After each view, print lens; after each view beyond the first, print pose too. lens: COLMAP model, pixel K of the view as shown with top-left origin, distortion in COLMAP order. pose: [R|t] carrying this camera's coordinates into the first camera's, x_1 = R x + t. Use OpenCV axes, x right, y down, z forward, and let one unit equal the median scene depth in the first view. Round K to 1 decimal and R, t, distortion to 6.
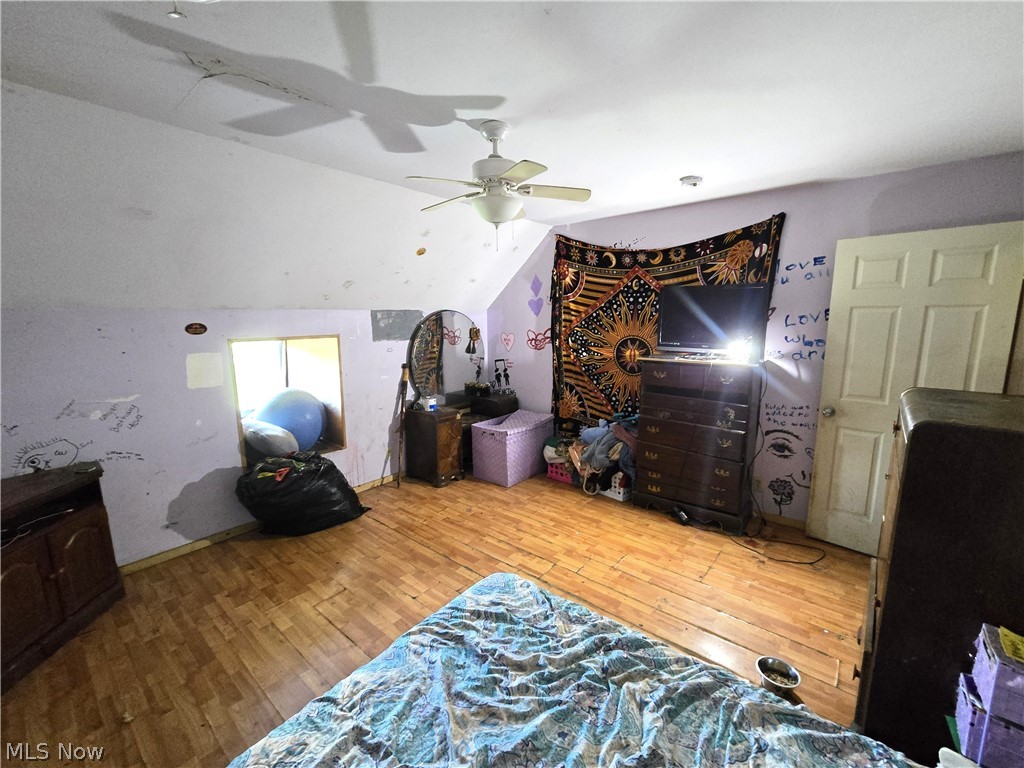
lens RADIAL K [[422.9, 0, 512.0], [0, 422.9, 384.0], [0, 0, 1]] dist [0.001508, 0.000092]
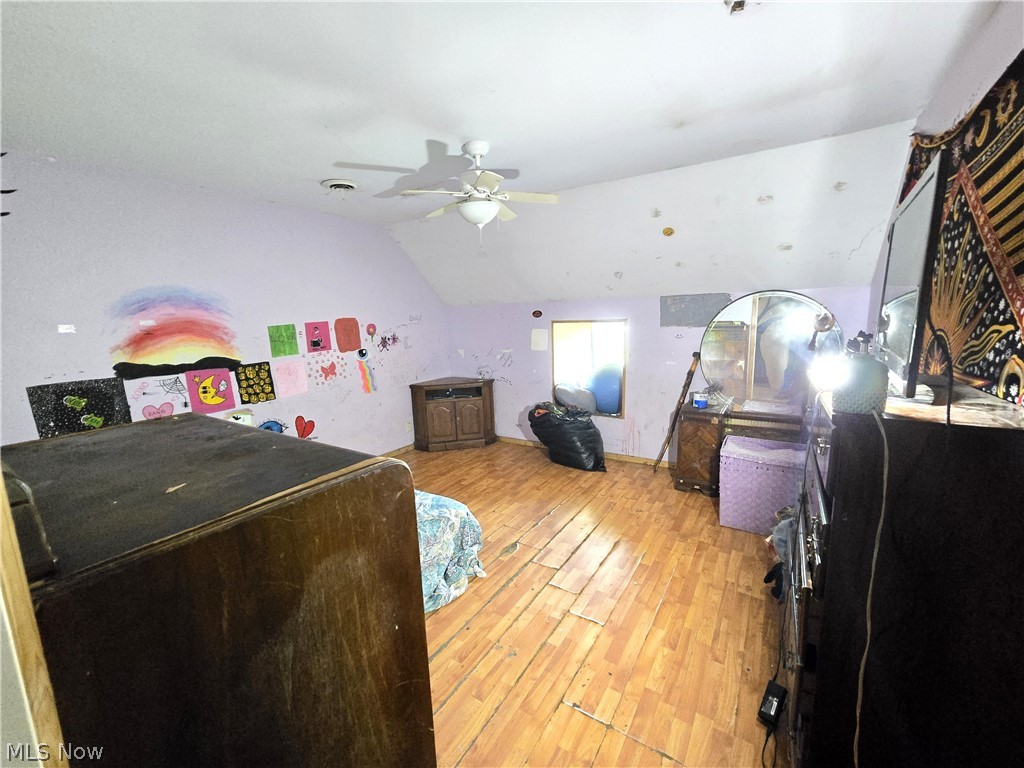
lens RADIAL K [[414.3, 0, 512.0], [0, 414.3, 384.0], [0, 0, 1]] dist [0.000934, 0.000017]
pose [[0.144831, 0.162771, -0.975976, 0.750786], [-0.135113, 0.980390, 0.143457, -0.071078], [0.980188, 0.111090, 0.163983, 0.588825]]
